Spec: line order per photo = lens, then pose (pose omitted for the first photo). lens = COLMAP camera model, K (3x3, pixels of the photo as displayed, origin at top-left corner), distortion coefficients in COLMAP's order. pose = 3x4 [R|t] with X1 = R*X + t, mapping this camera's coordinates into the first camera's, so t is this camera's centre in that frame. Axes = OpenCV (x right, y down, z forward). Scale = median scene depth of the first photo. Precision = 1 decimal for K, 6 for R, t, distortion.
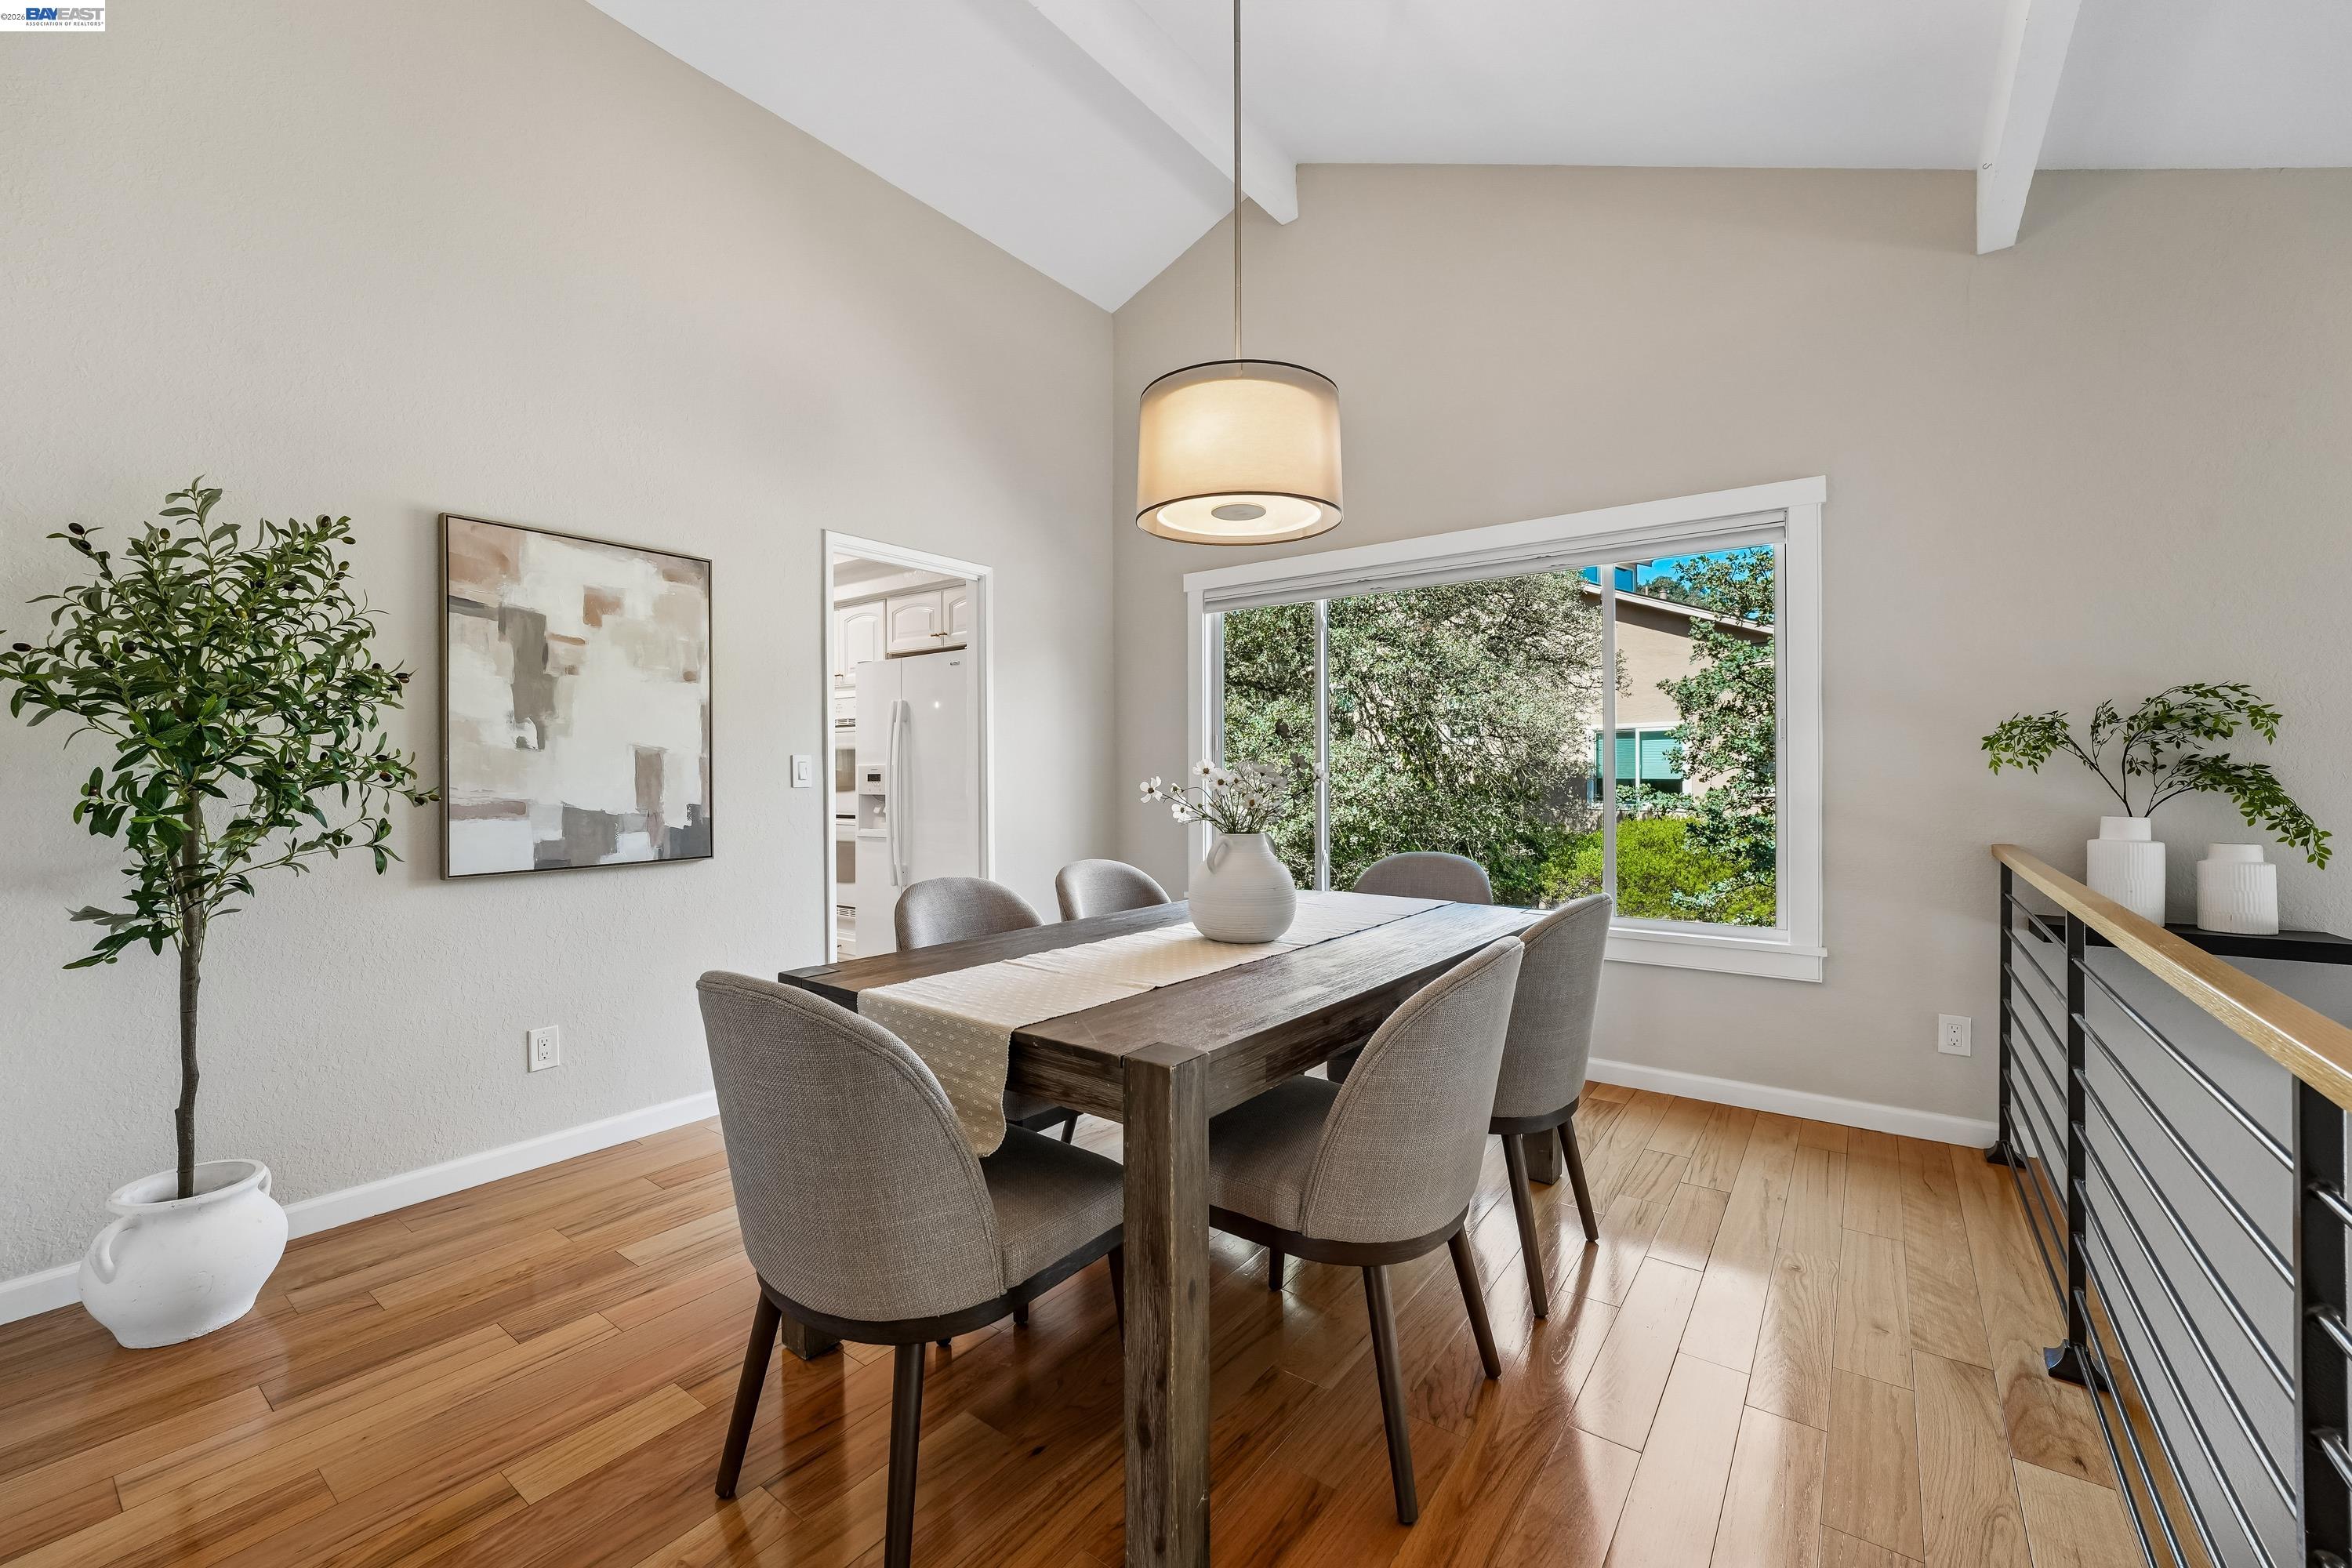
lens RADIAL K [[951.4, 0, 1167.0], [0, 951.4, 781.6], [0, 0, 1]] dist [-0.011781, 0.000715]
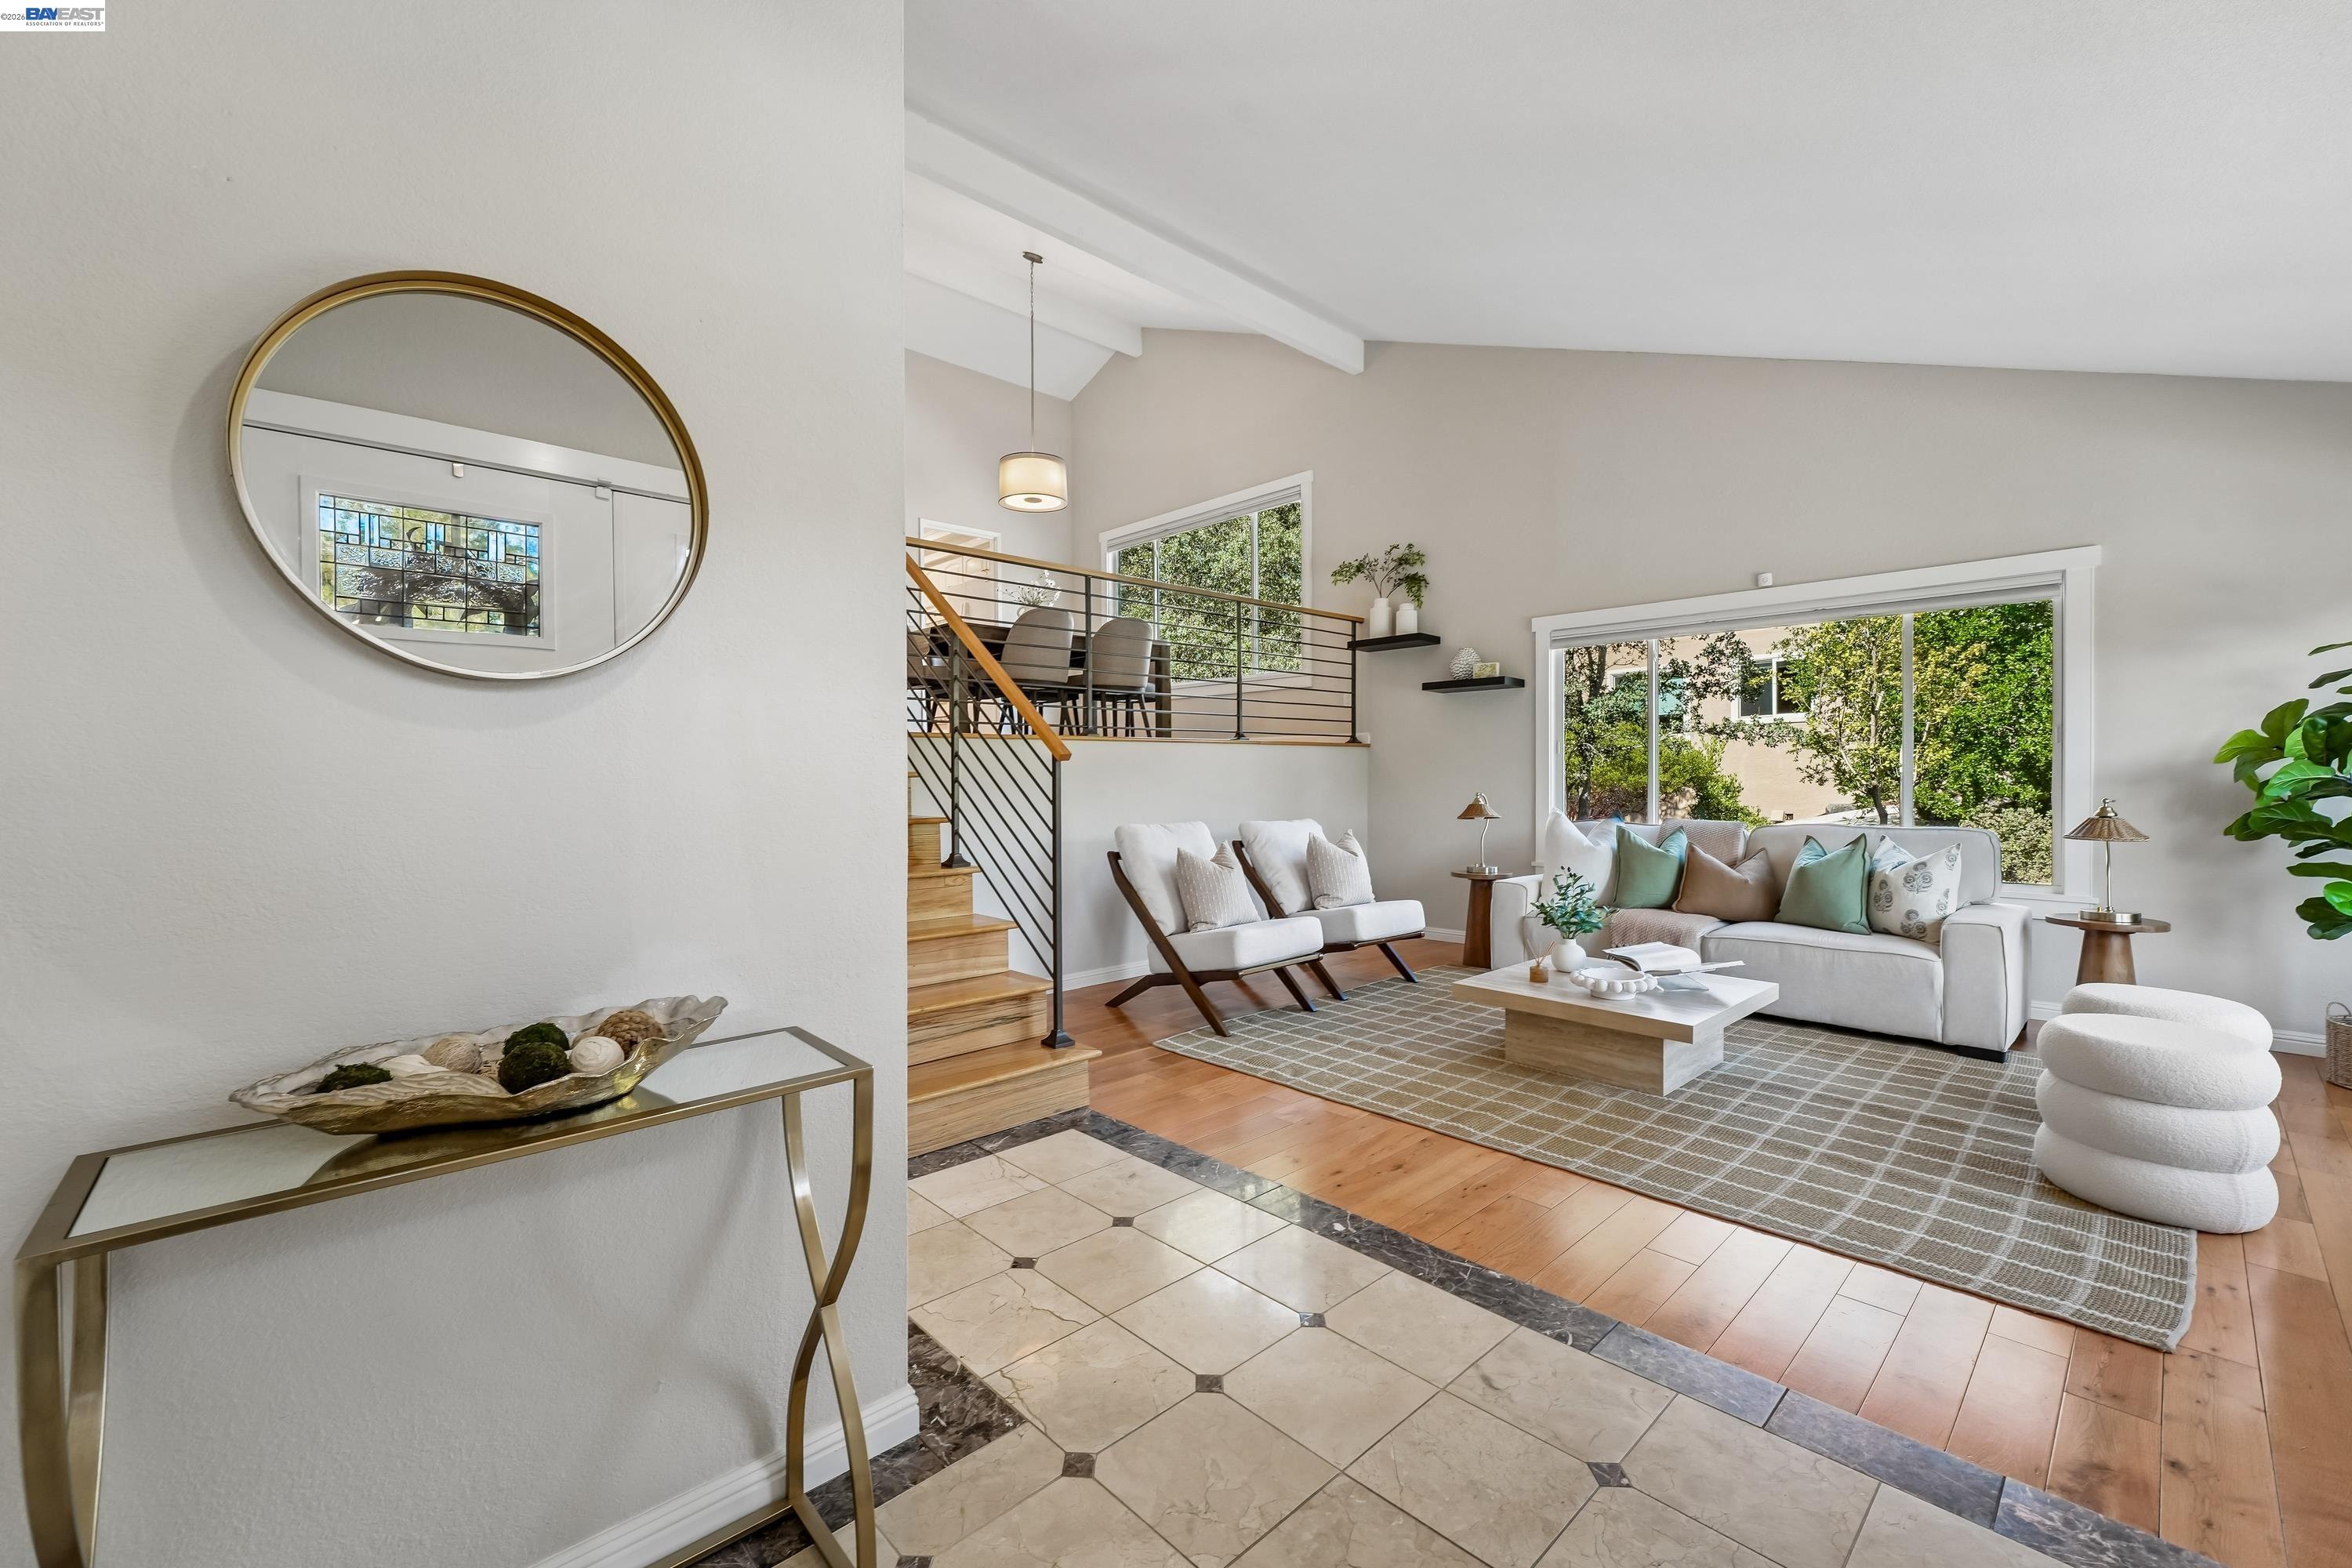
lens RADIAL K [[946.3, 0, 1163.2], [0, 946.3, 790.2], [0, 0, 1]] dist [-0.014700, 0.003883]
pose [[0.982389, 0.001970, -0.186837, 0.871262], [0.000750, 0.999895, 0.014485, 0.494210], [0.186846, -0.014370, 0.982284, -1.565383]]
